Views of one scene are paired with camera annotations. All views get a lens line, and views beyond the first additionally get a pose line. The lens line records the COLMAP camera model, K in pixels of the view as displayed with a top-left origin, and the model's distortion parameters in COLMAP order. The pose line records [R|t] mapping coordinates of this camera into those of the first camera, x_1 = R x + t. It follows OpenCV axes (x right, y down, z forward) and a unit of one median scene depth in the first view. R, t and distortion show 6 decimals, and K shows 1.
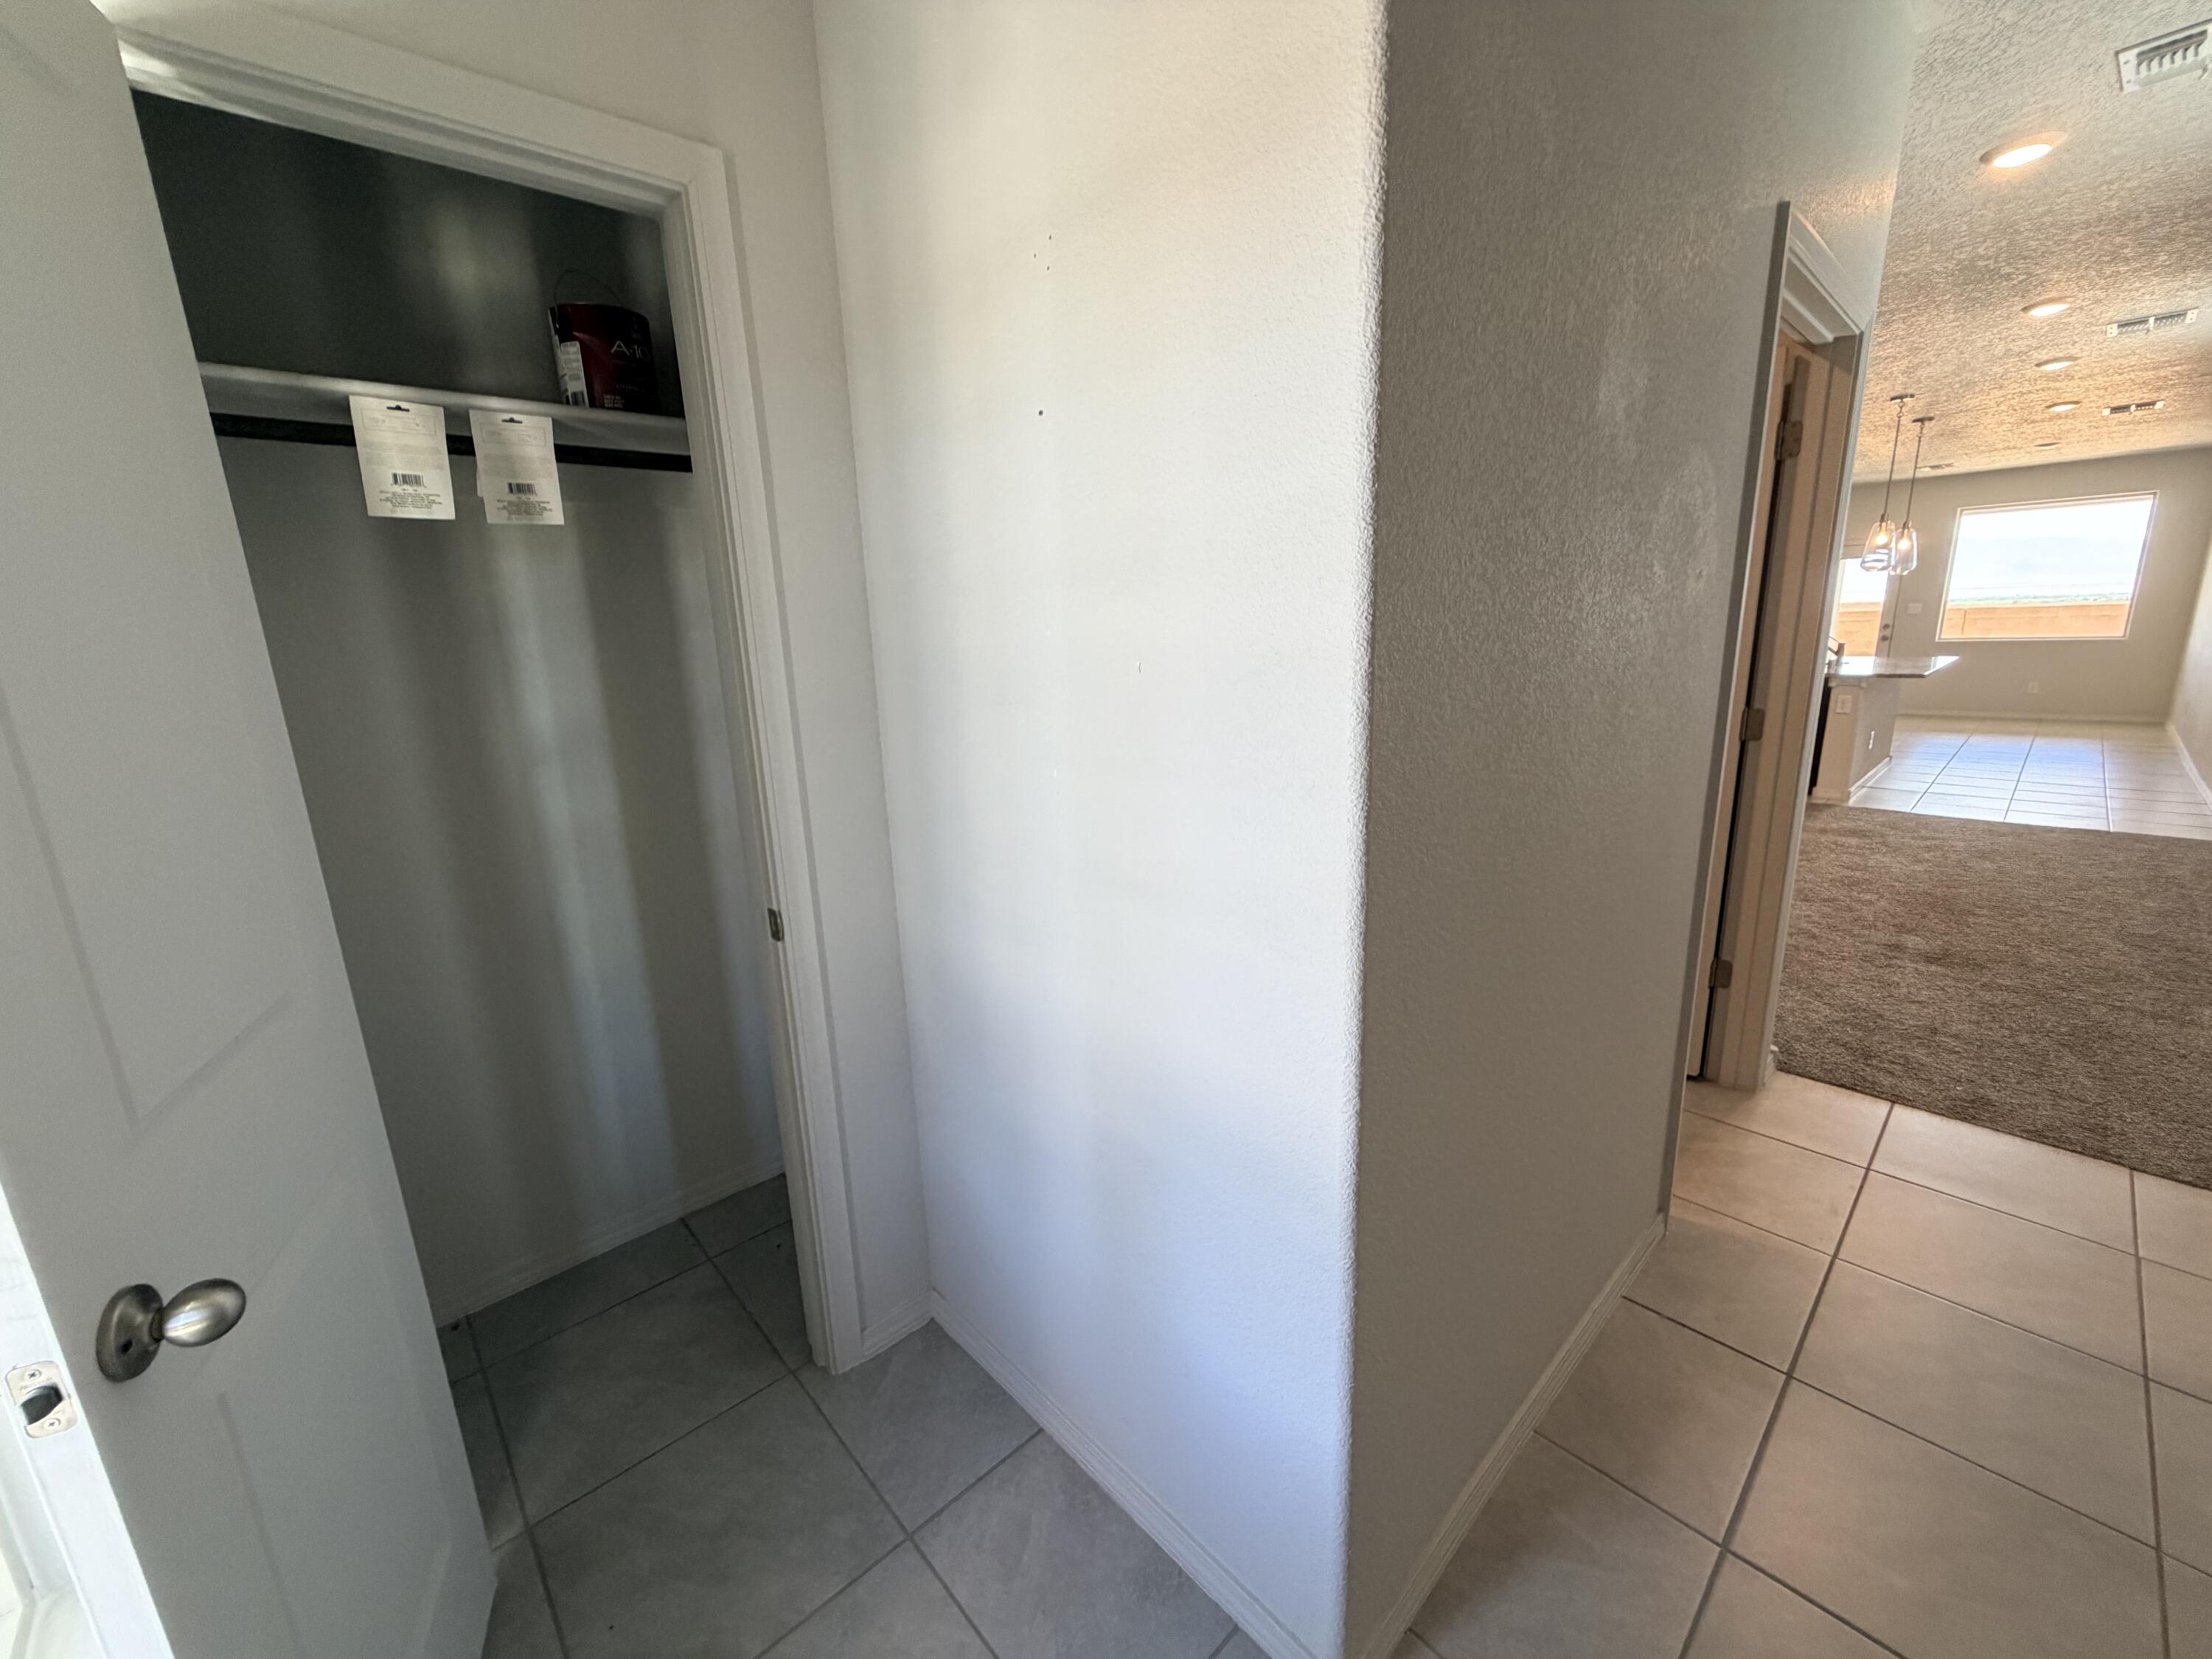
lens RADIAL K [[885.6, 0, 1100.0], [0, 885.6, 834.1], [0, 0, 1]] dist [-0.002781, 0.000401]
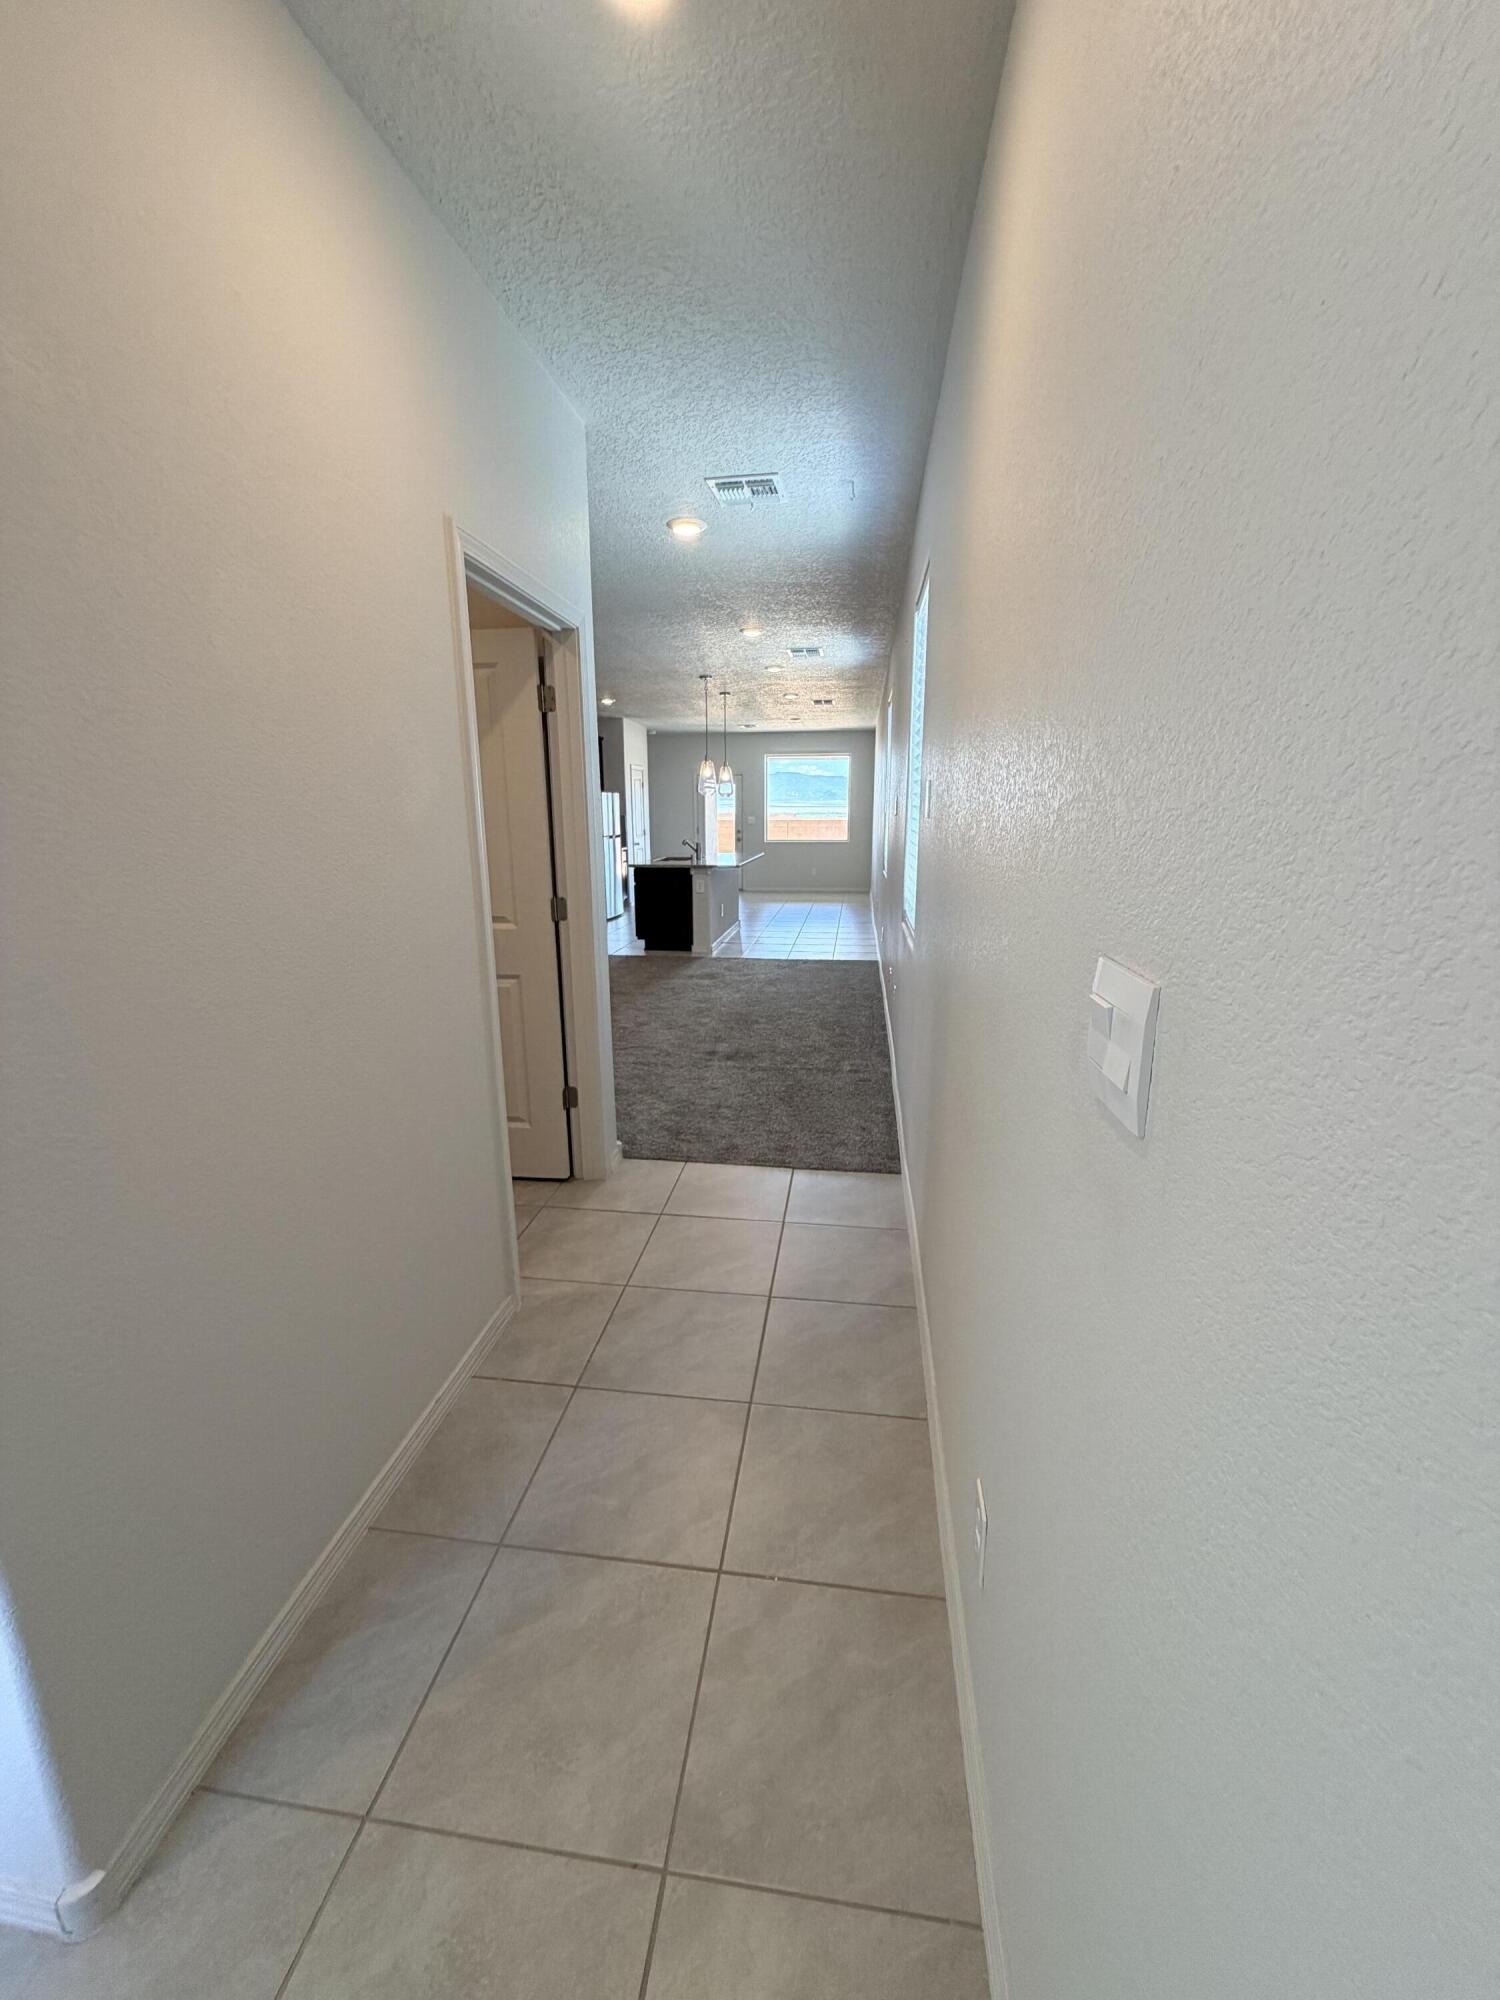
lens RADIAL K [[800.8, 0, 744.3], [0, 800.8, 994.7], [0, 0, 1]] dist [-0.002781, 0.000401]
pose [[0.767923, -0.112841, 0.630525, 0.116096], [0.125618, 0.991776, 0.024501, 0.006589], [-0.628104, 0.060390, 0.775782, -0.068140]]
